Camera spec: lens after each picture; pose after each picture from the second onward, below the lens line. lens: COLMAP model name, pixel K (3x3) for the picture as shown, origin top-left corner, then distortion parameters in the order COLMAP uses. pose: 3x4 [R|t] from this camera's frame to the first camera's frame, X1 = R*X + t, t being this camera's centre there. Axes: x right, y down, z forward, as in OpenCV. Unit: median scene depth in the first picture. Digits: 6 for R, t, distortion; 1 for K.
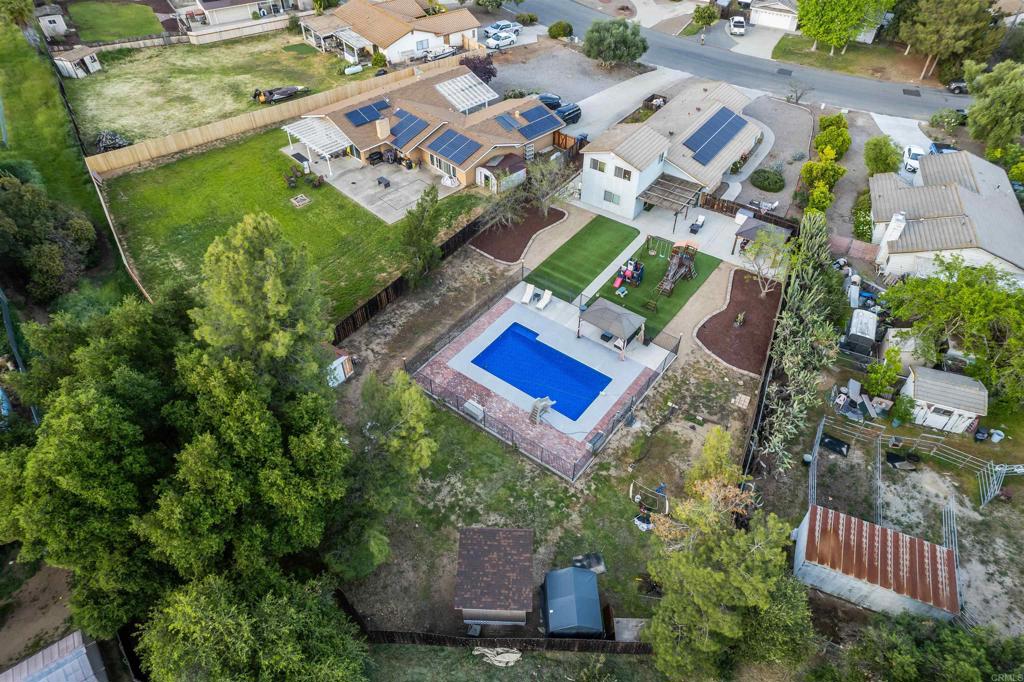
lens RADIAL K [[655.8, 0, 514.8], [0, 655.8, 342.6], [0, 0, 1]] dist [-0.081730, 0.075704]
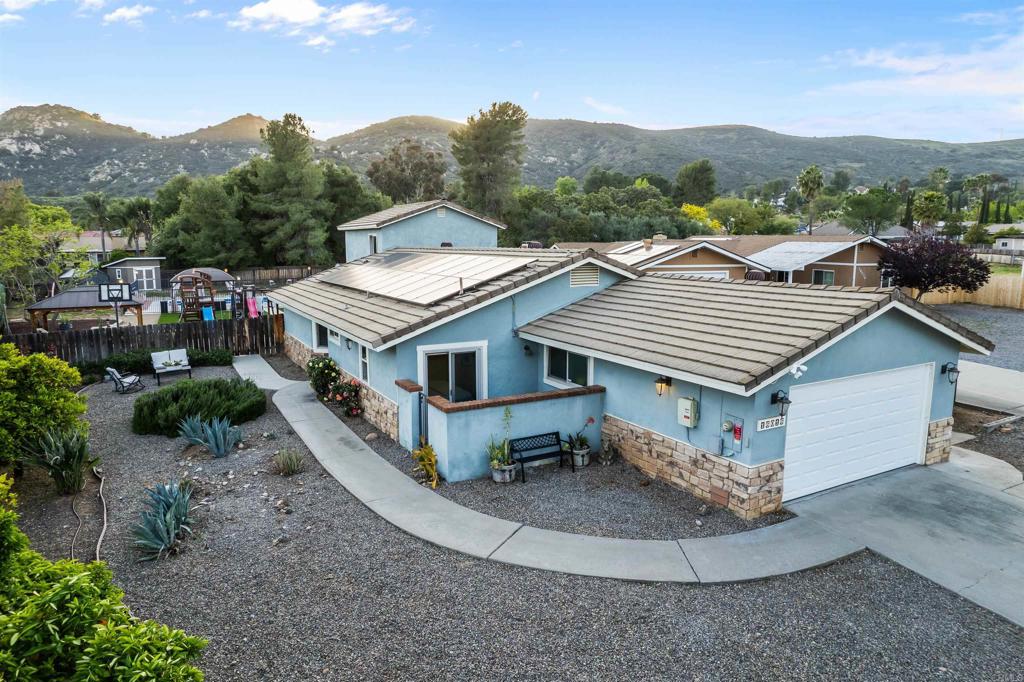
lens RADIAL K [[655.8, 0, 514.8], [0, 655.8, 342.6], [0, 0, 1]] dist [-0.081730, 0.075704]
pose [[-0.442852, 0.135360, -0.886318, 0.652660], [-0.619709, 0.668188, 0.411687, -0.529140], [0.647953, 0.731575, -0.212025, 1.291223]]
